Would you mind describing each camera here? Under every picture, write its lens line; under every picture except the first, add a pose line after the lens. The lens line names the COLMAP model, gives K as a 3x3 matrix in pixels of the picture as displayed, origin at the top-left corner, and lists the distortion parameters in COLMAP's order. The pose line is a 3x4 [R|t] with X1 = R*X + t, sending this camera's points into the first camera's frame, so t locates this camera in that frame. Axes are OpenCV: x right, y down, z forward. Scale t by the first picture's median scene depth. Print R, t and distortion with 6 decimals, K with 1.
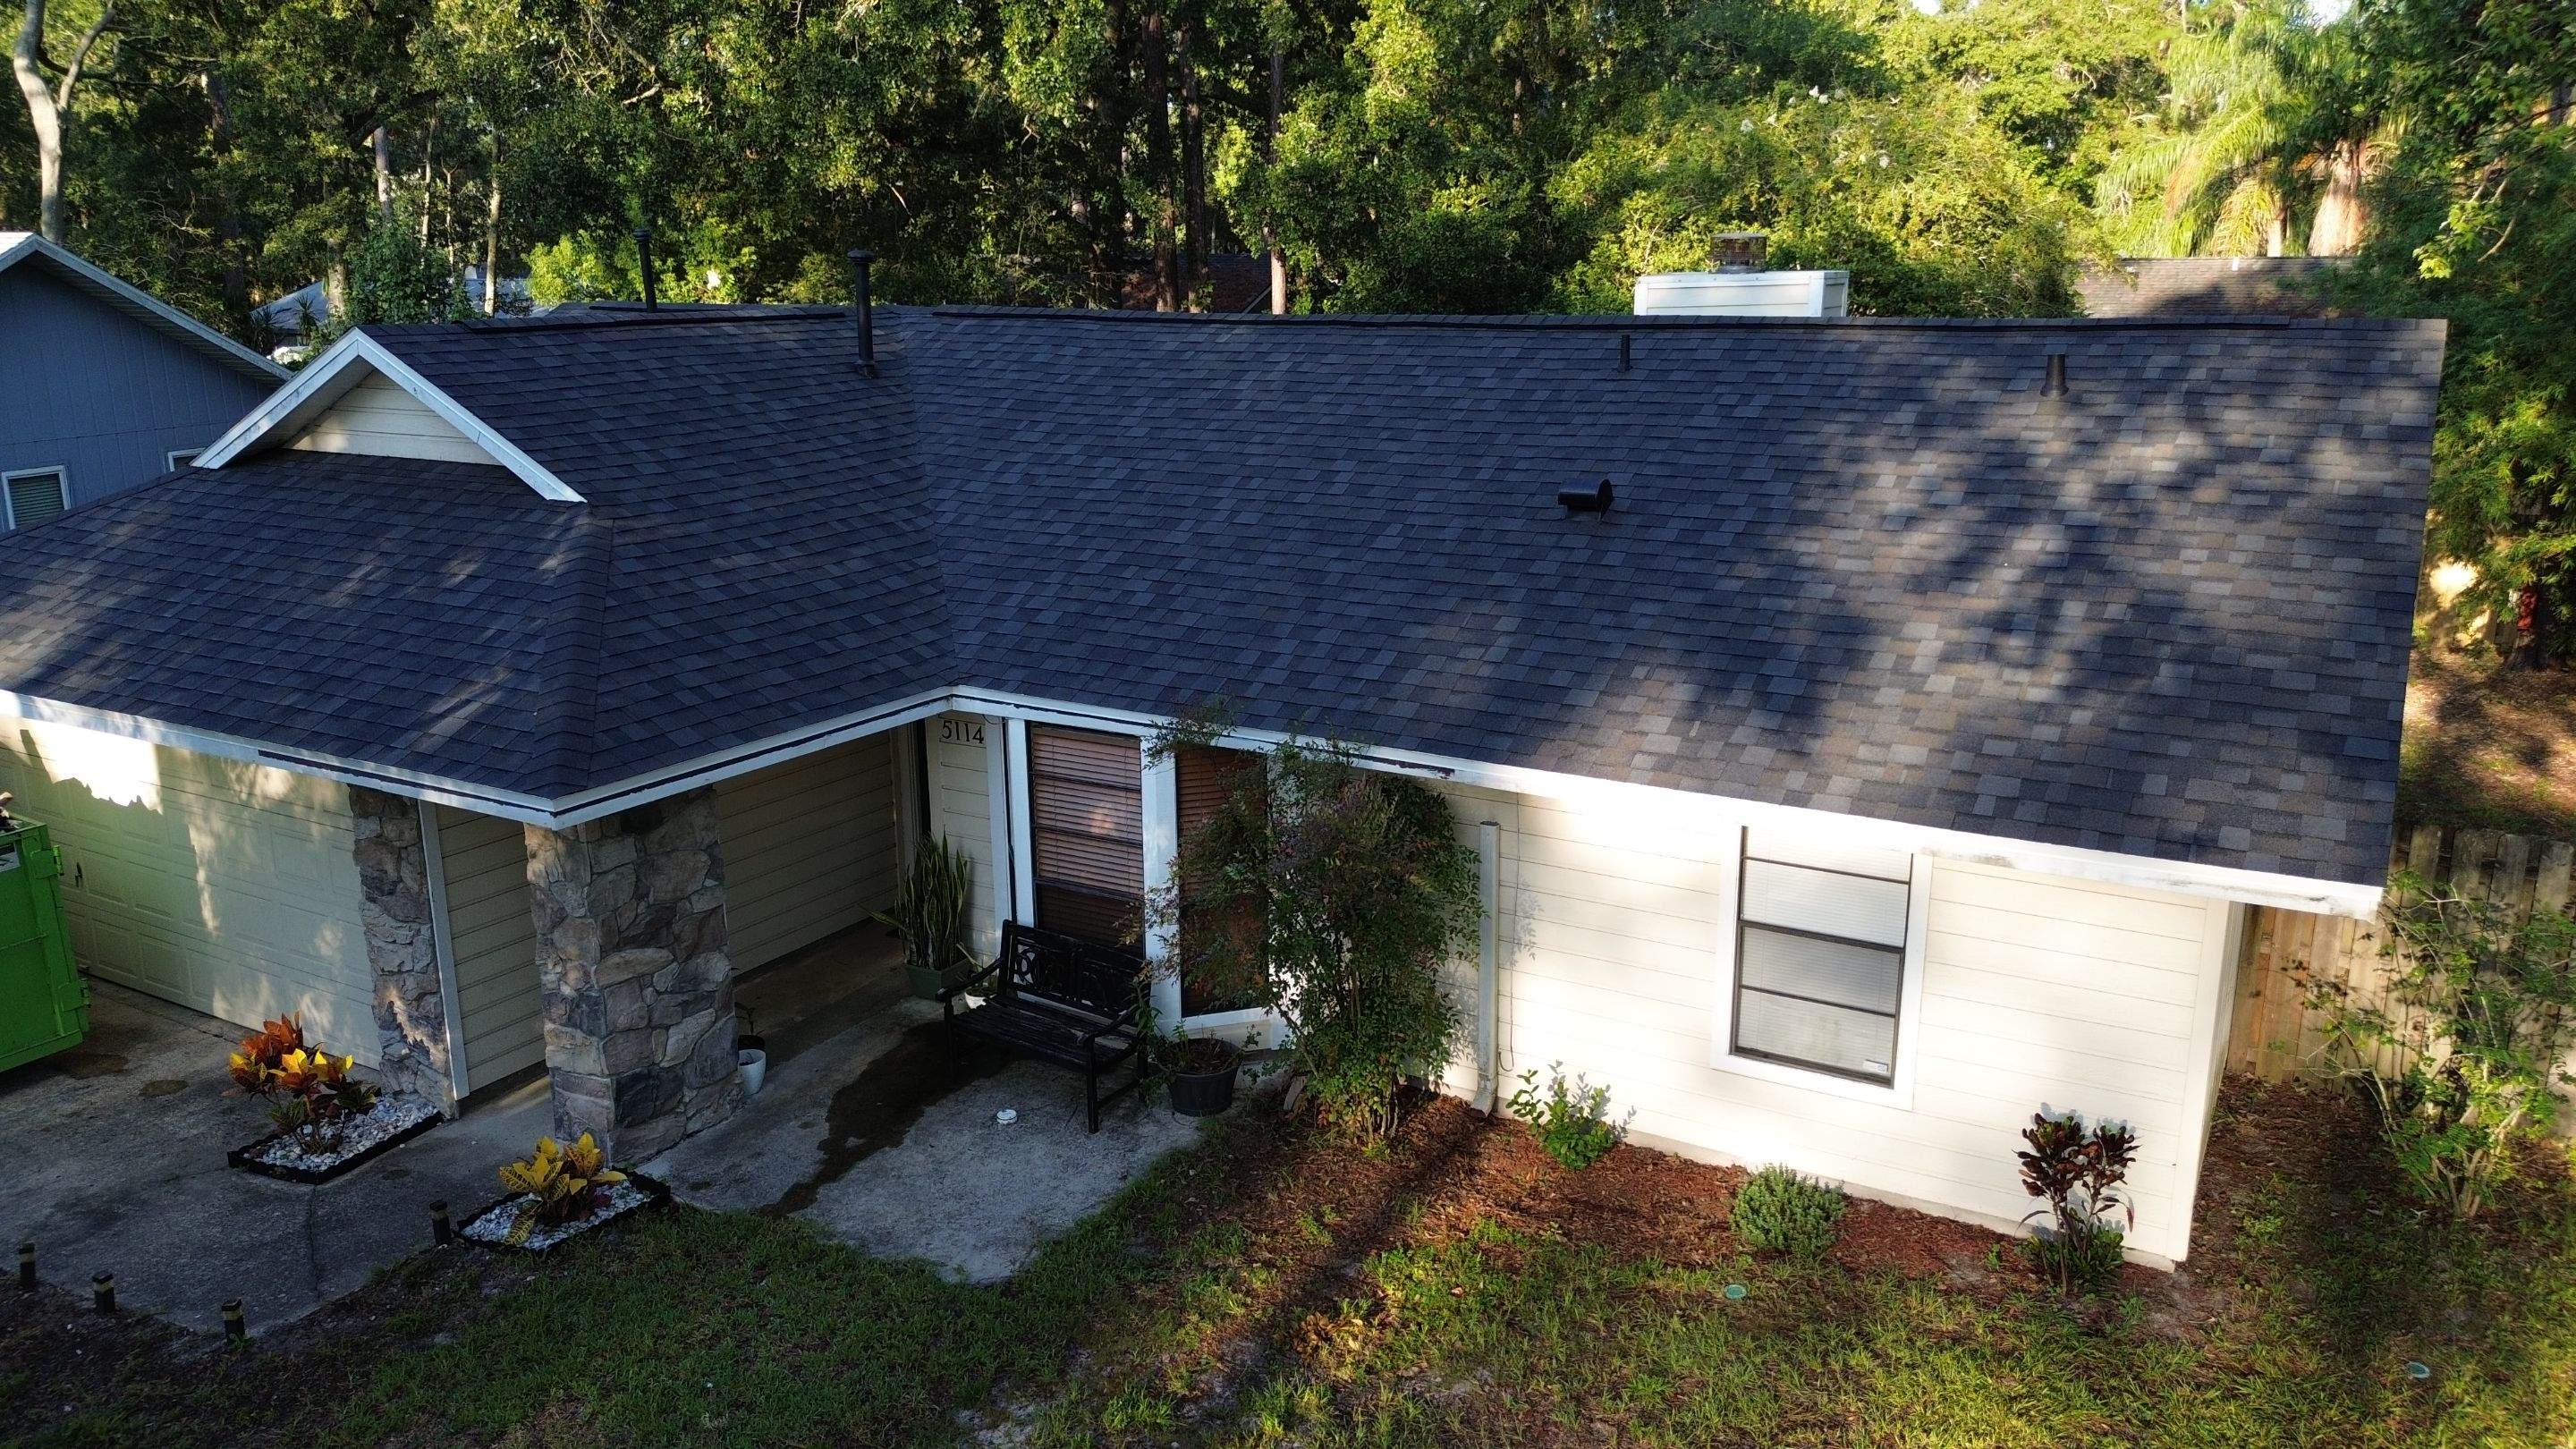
lens RADIAL K [[1830.3, 0, 1301.3], [0, 1830.3, 722.2], [0, 0, 1]] dist [0.072704, -0.067274]
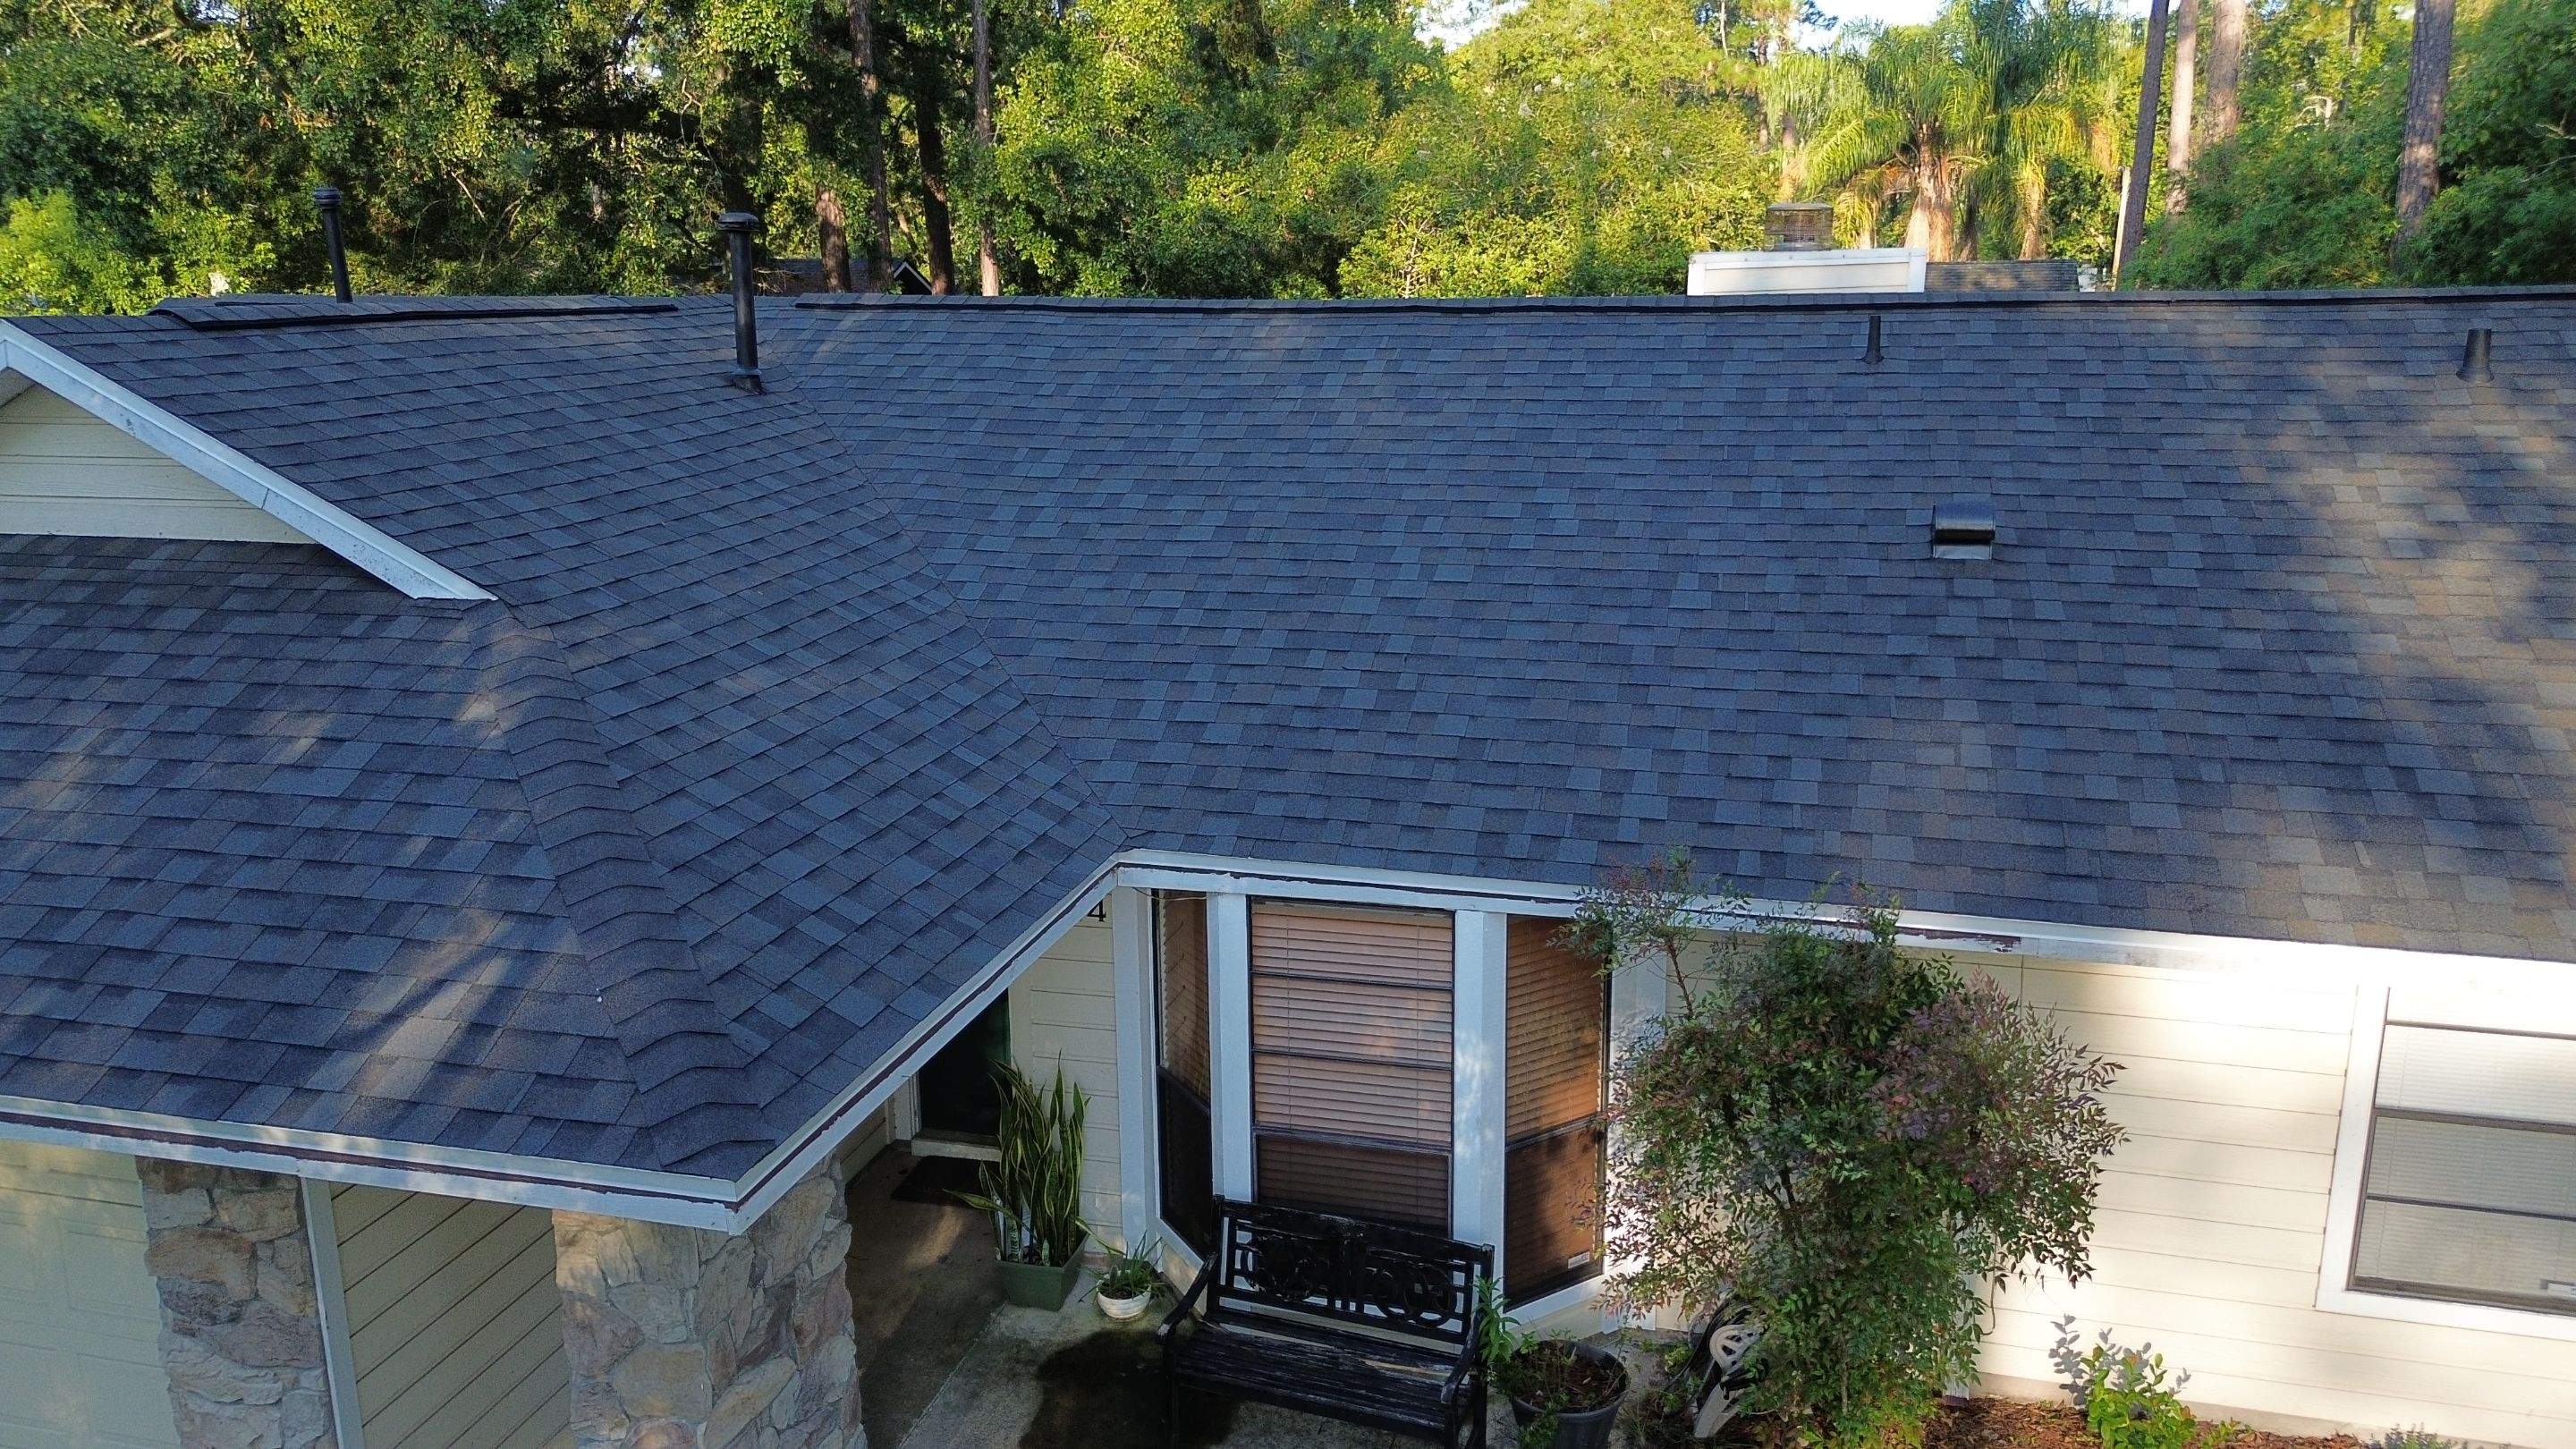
lens RADIAL K [[1830.3, 0, 1300.3], [0, 1830.3, 721.2], [0, 0, 1]] dist [0.072704, -0.067274]
pose [[0.962368, -0.065729, 0.263680, -0.281703], [0.068511, 0.997649, -0.001358, -0.057610], [-0.262970, 0.019372, 0.964609, 0.328815]]
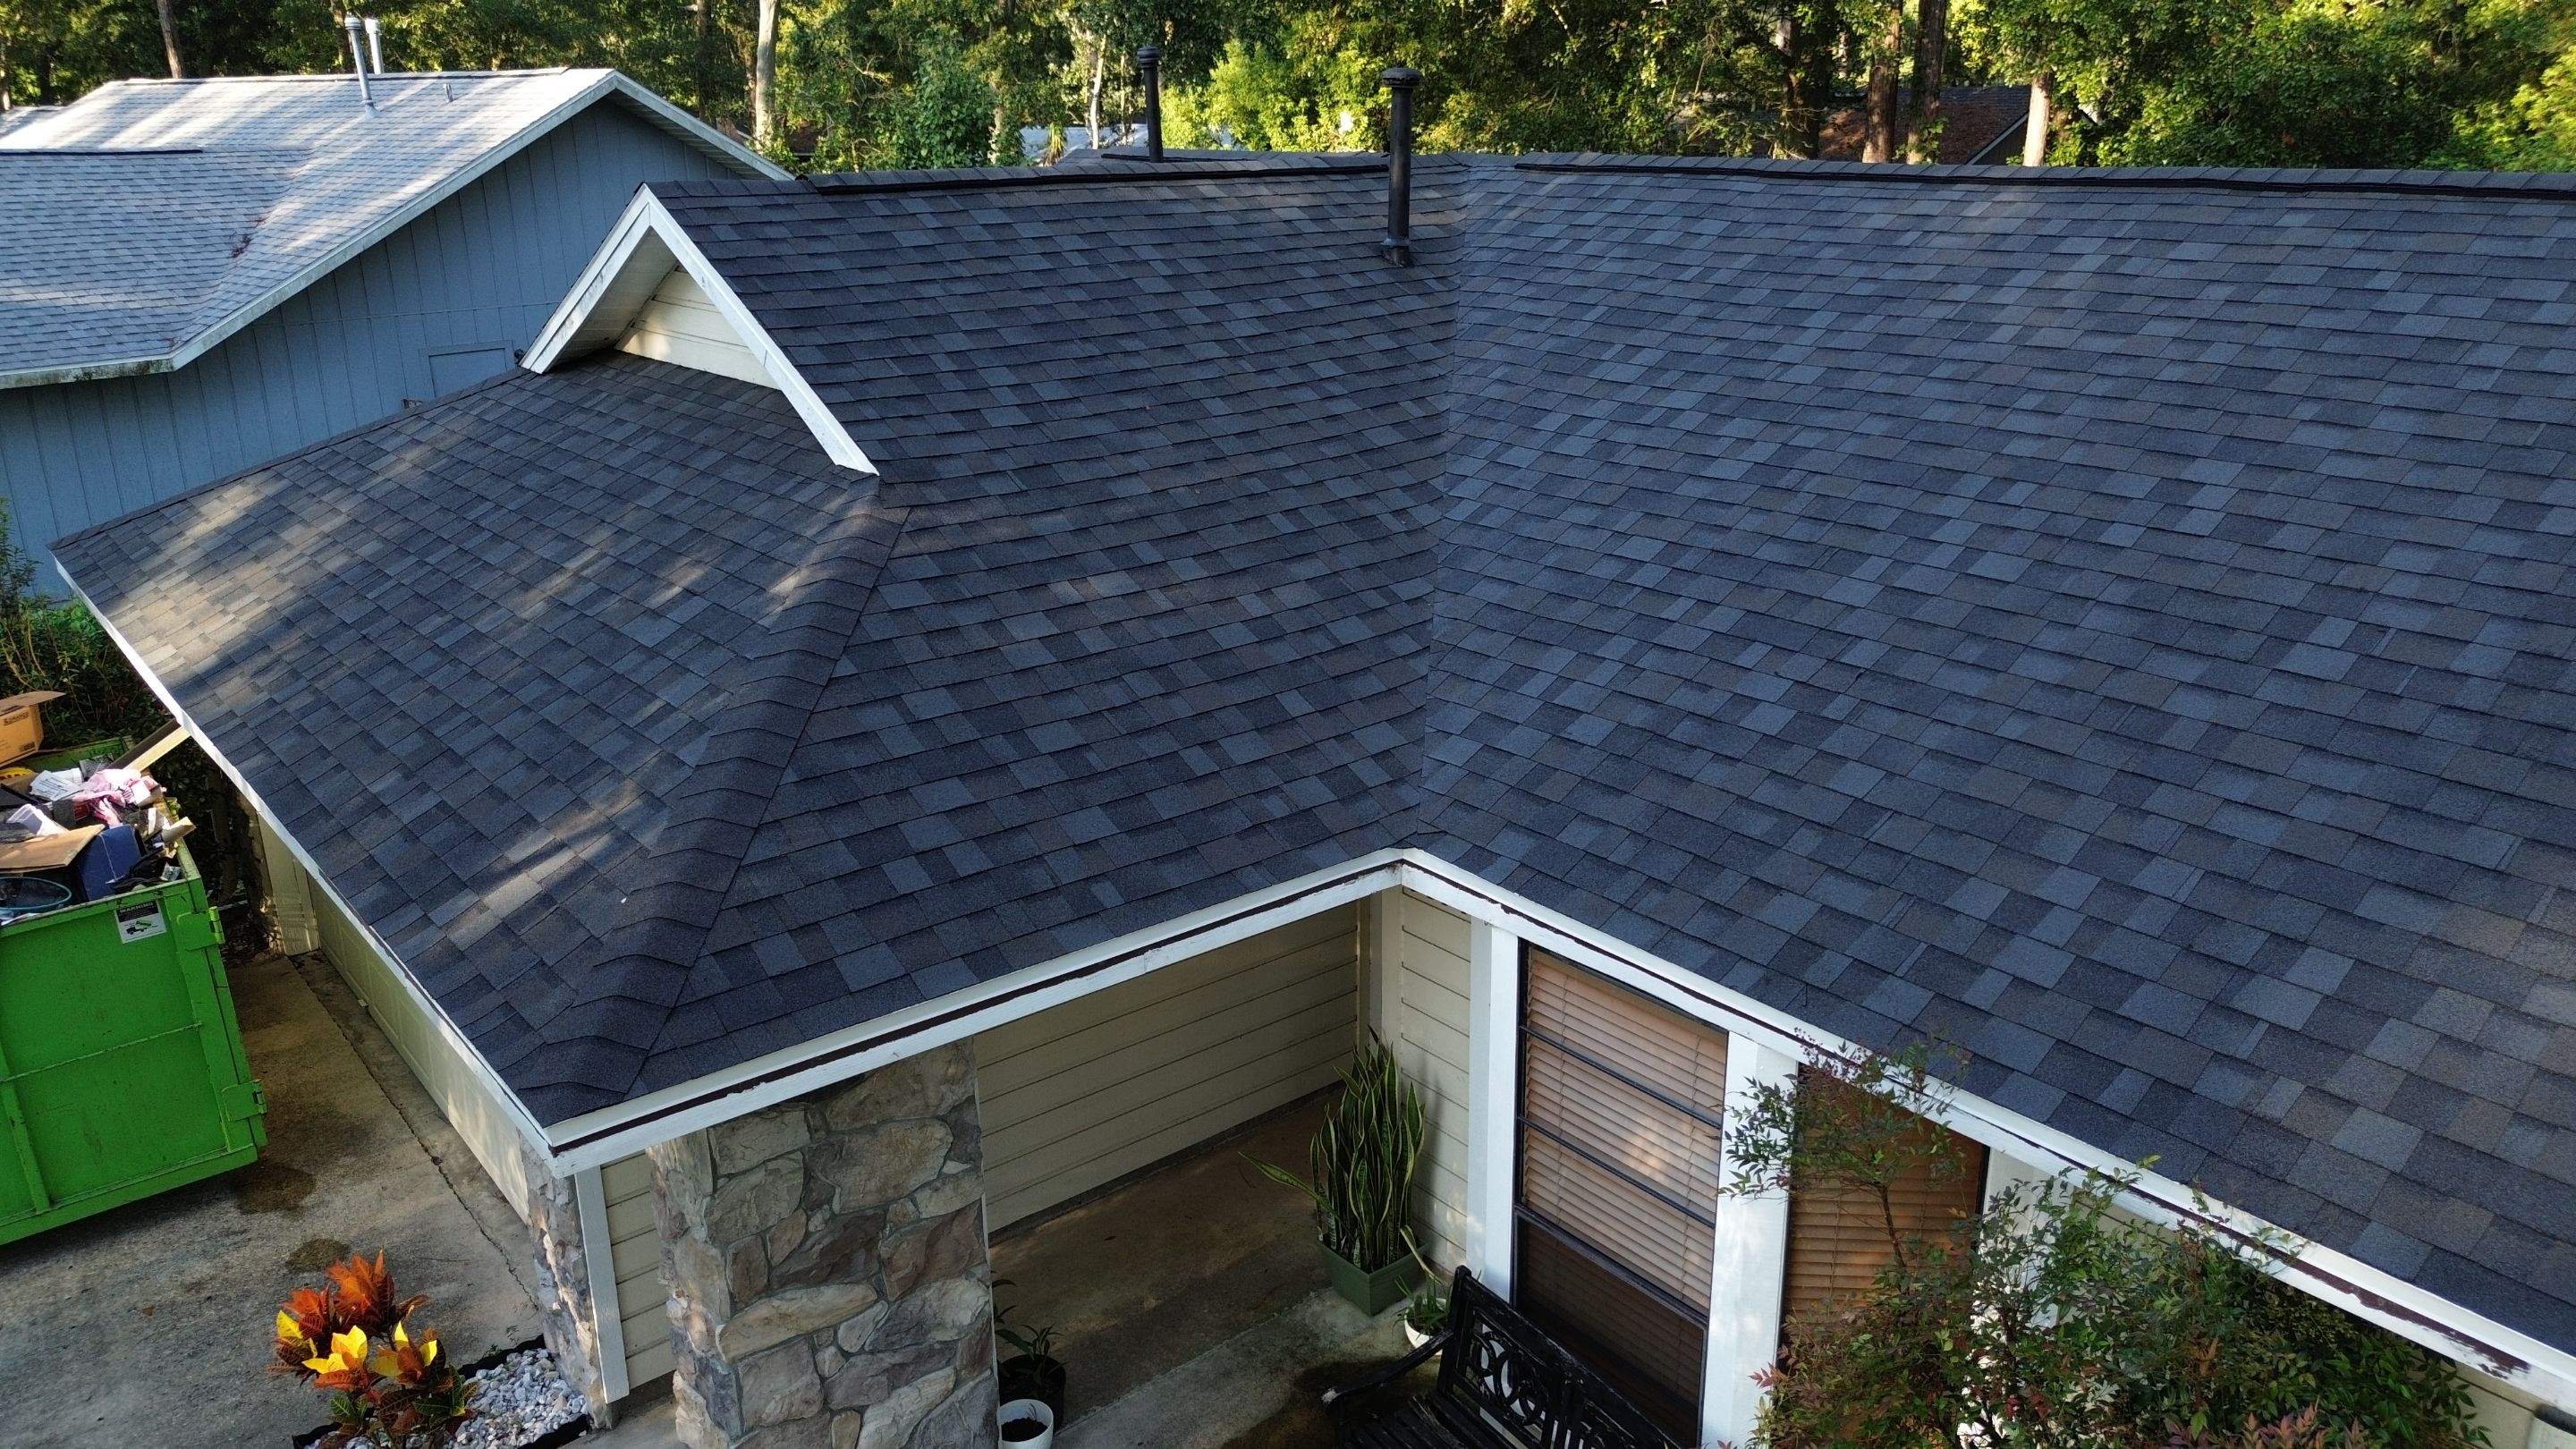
lens RADIAL K [[1830.3, 0, 1301.2], [0, 1830.3, 720.1], [0, 0, 1]] dist [0.072704, -0.067274]
pose [[0.936210, 0.109271, -0.334022, -0.034907], [-0.083593, 0.992395, 0.090354, -0.100251], [0.341354, -0.056668, 0.938225, 0.439828]]
